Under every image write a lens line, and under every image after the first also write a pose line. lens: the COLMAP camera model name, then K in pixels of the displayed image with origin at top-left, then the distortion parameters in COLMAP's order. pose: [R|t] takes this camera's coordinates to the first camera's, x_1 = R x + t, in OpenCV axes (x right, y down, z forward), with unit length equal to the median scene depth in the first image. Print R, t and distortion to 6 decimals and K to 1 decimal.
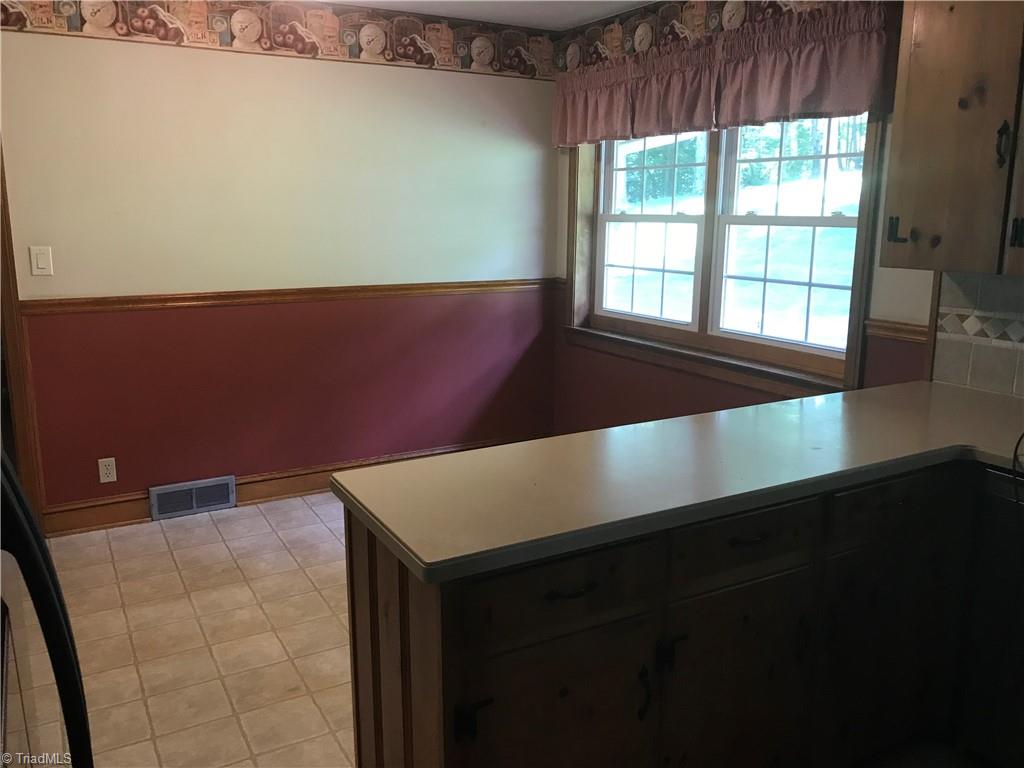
lens RADIAL K [[834.0, 0, 512.0], [0, 834.0, 384.0], [0, 0, 1]] dist [-0.006661, -0.005124]
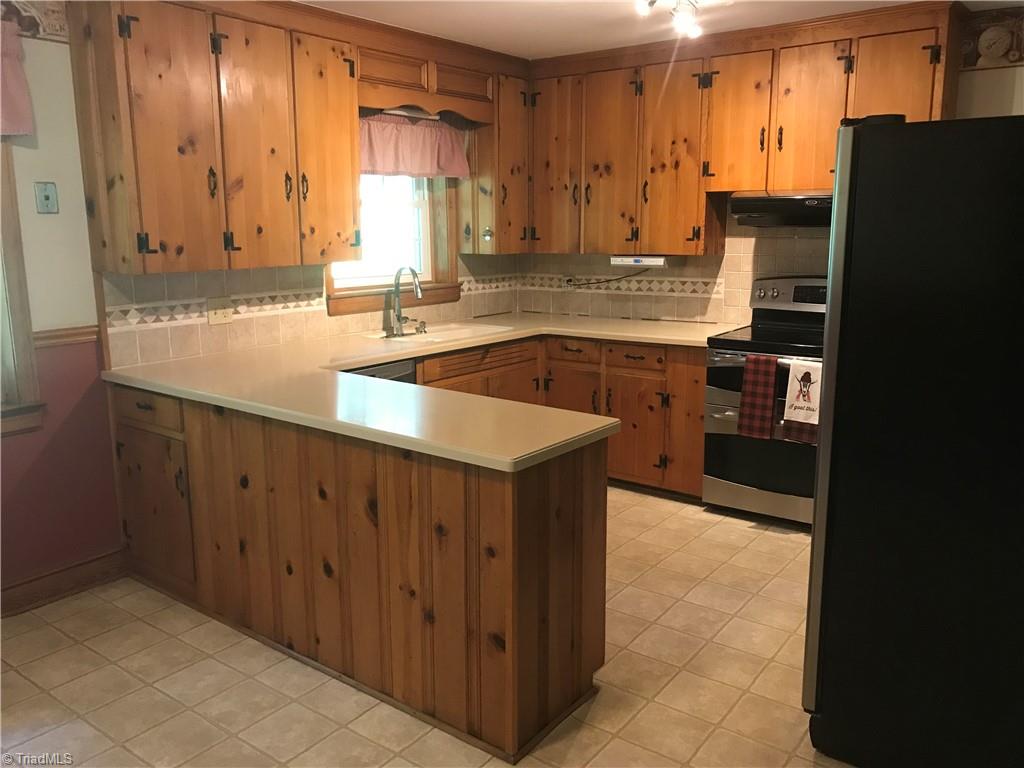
lens RADIAL K [[828.0, 0, 512.0], [0, 828.0, 384.0], [0, 0, 1]] dist [0.029672, -0.045842]
pose [[-0.404066, -0.176469, 0.897546, -0.707128], [0.193737, 0.942444, 0.272515, -0.174058], [-0.893978, 0.284002, -0.346622, 0.794384]]
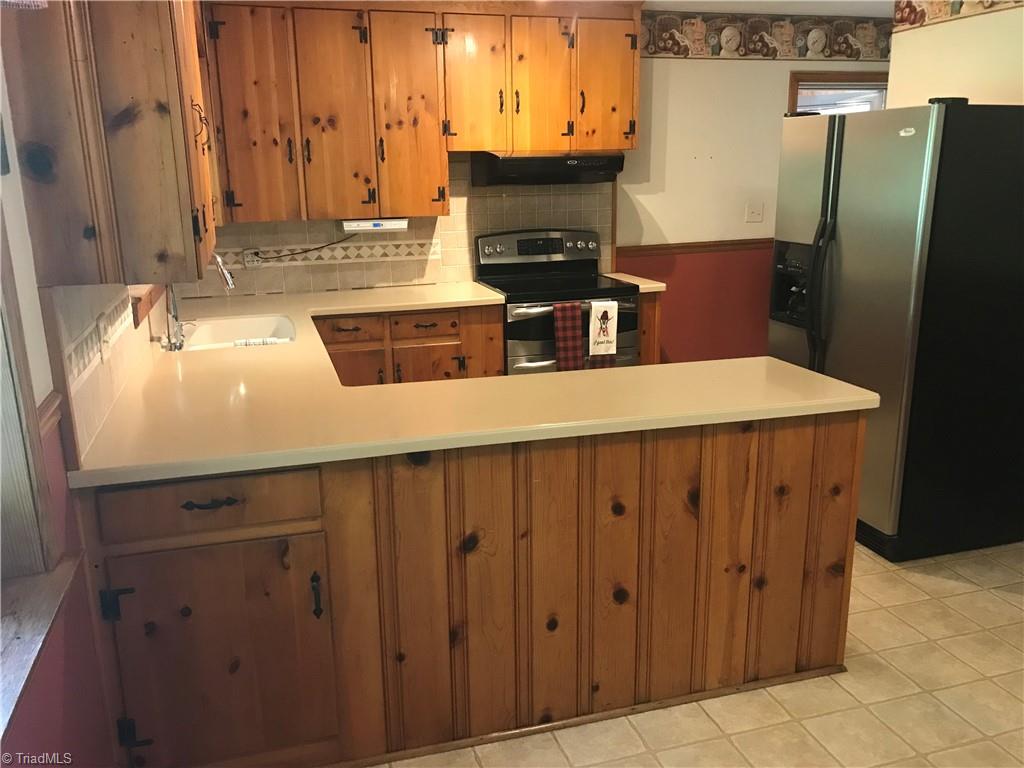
lens RADIAL K [[821.7, 0, 509.3], [0, 821.7, 395.0], [0, 0, 1]] dist [0.005413, -0.005764]
pose [[-0.974352, -0.044496, 0.220584, 0.040942], [0.060285, 0.892808, 0.446385, -0.278211], [-0.216802, 0.448234, -0.867227, 1.280056]]
